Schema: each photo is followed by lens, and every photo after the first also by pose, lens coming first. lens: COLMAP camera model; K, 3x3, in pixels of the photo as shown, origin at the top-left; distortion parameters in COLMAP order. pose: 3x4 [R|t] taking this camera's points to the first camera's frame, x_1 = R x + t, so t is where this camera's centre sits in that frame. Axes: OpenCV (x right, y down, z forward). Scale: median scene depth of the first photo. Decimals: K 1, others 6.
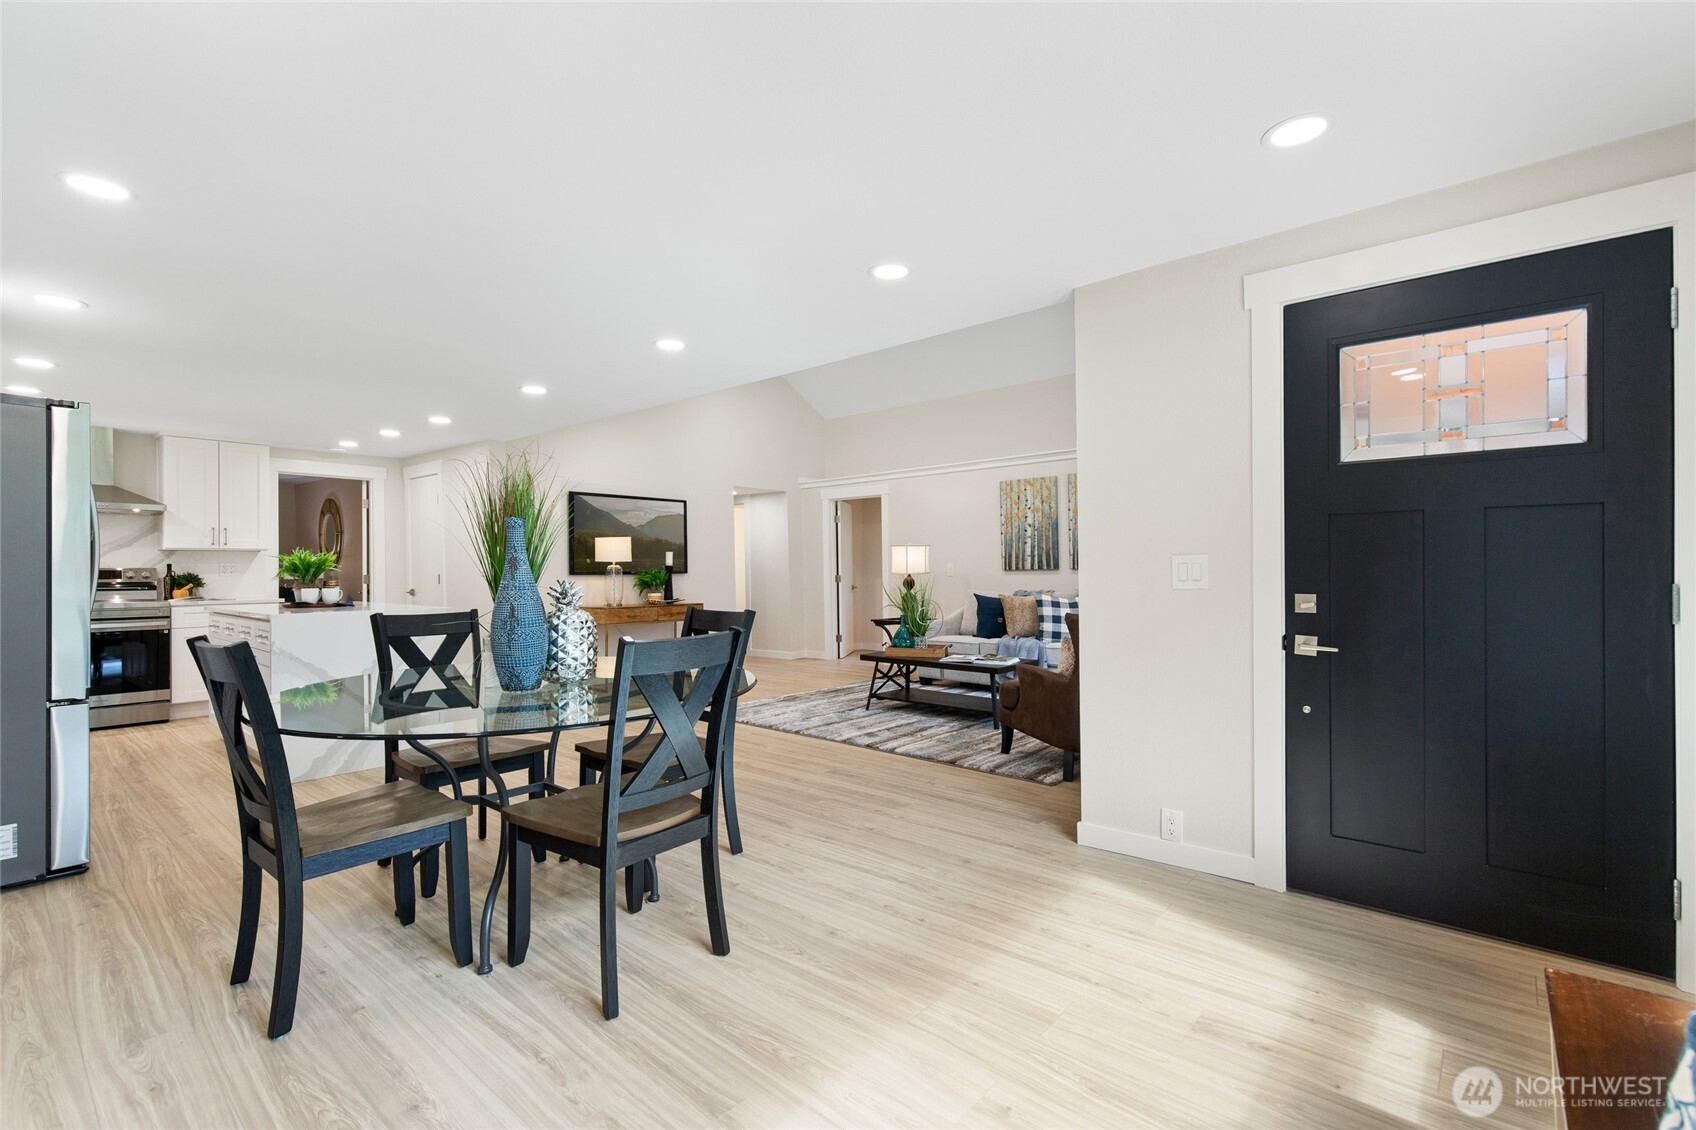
lens RADIAL K [[762.6, 0, 845.1], [0, 762.6, 562.2], [0, 0, 1]] dist [0.007420, -0.000307]
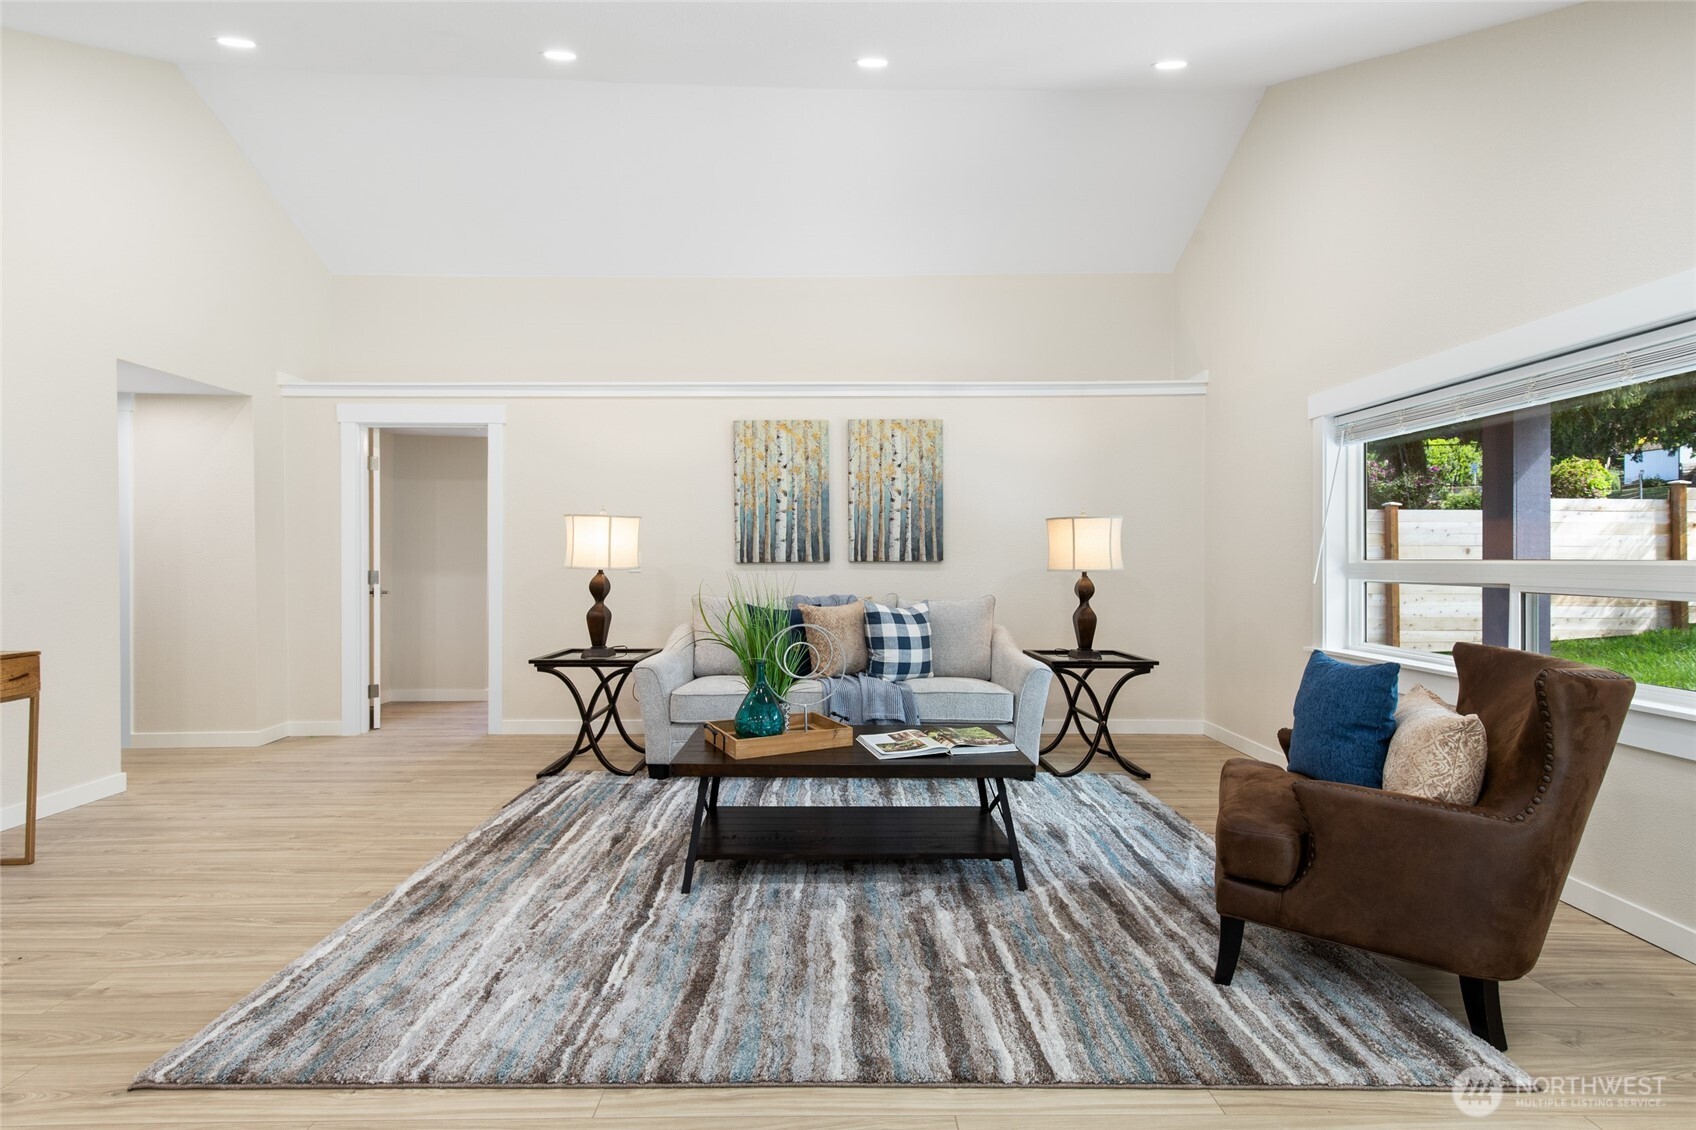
lens RADIAL K [[766.6, 0, 841.7], [0, 766.6, 555.3], [0, 0, 1]] dist [0.007645, -0.000611]
pose [[0.744995, 0.010152, 0.666993, -0.159626], [-0.012096, 0.999925, -0.001709, 0.004699], [-0.666960, -0.006794, 0.745062, 0.512898]]
